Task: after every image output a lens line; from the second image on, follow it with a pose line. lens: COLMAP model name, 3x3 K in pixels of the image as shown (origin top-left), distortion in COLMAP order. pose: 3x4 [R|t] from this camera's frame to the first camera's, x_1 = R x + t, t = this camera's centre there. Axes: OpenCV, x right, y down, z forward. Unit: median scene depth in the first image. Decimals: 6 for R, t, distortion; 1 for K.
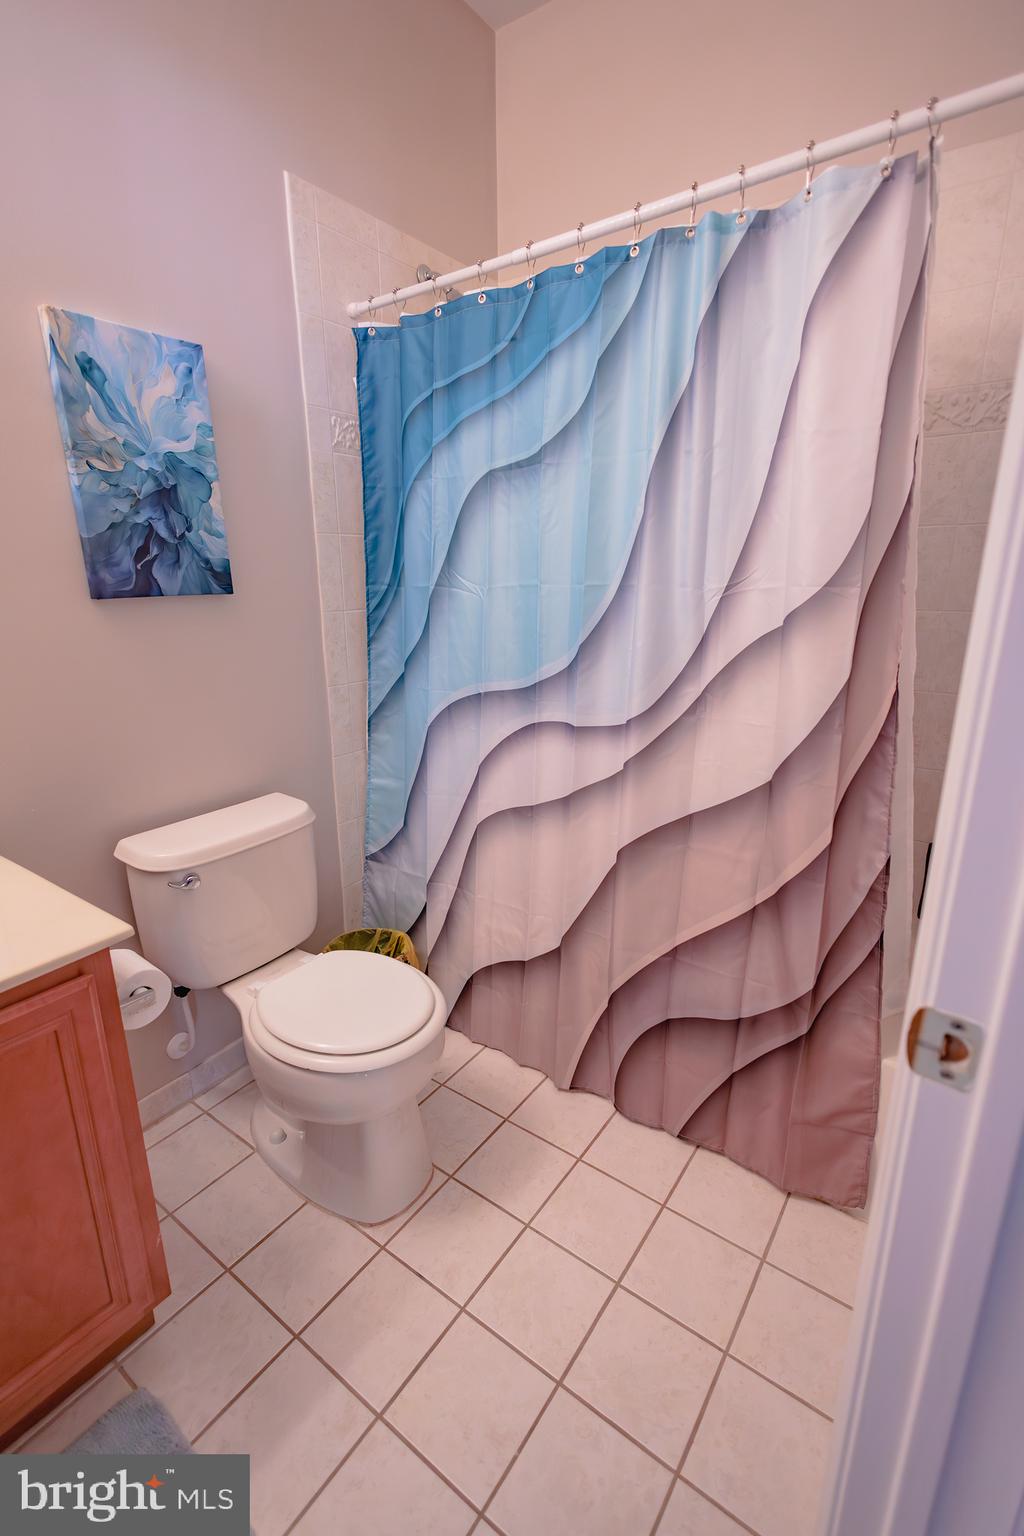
lens RADIAL K [[702.9, 0, 509.2], [0, 702.9, 768.8], [0, 0, 1]] dist [0.017344, -0.007185]
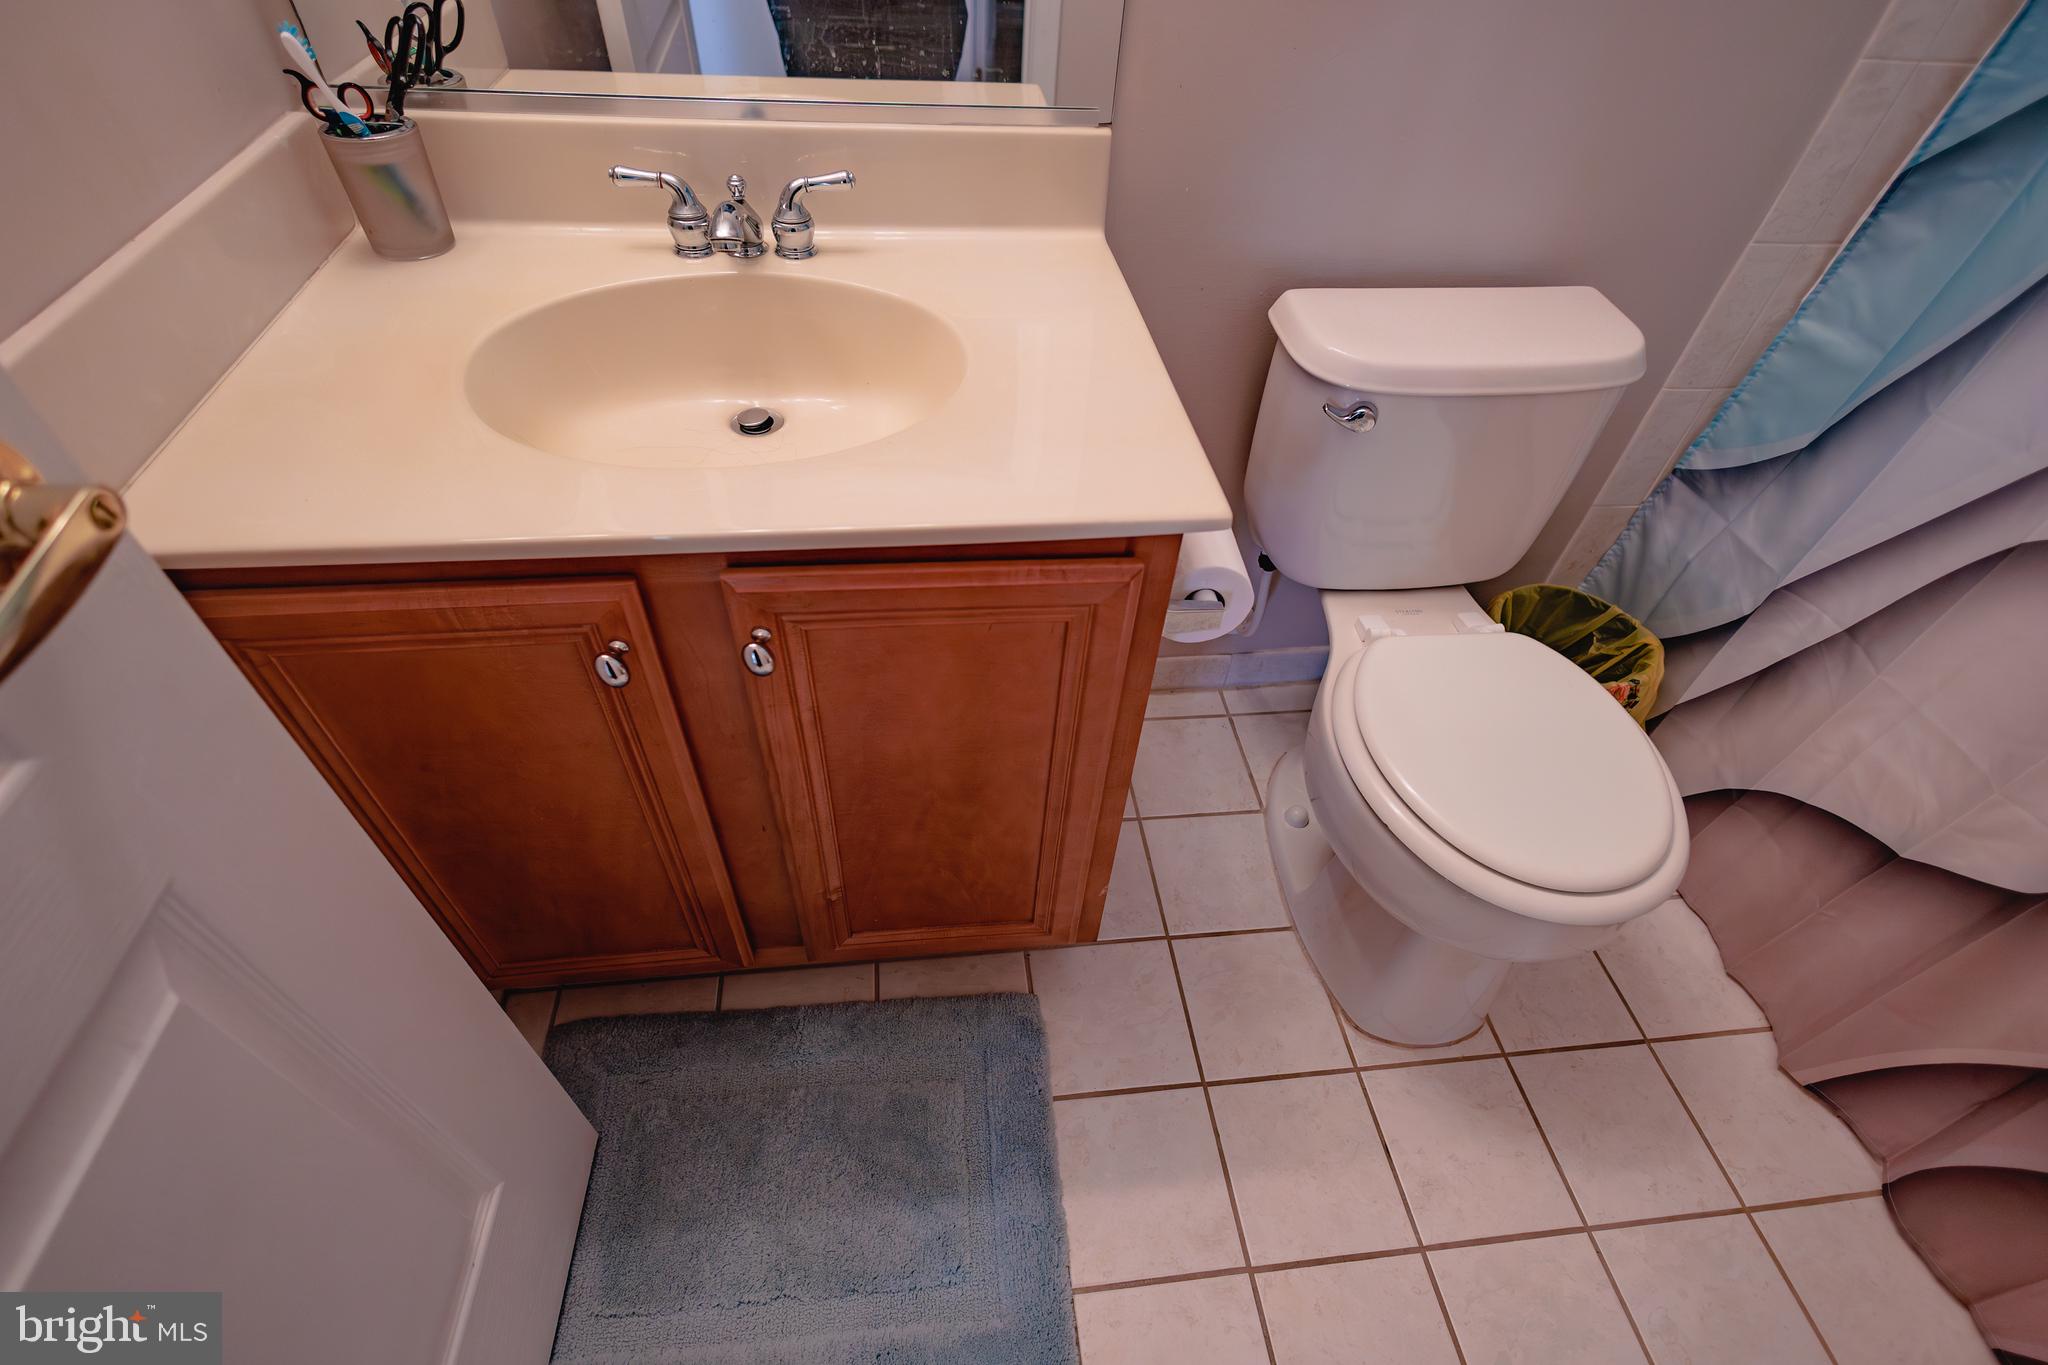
lens RADIAL K [[937.3, 0, 1022.0], [0, 937.3, 682.7], [0, 0, 1]] dist [0.017344, -0.007185]
pose [[0.677769, 0.558342, -0.478419, -0.130668], [-0.254919, 0.788746, 0.559371, -0.014695], [0.689671, -0.257166, 0.676919, 0.215007]]
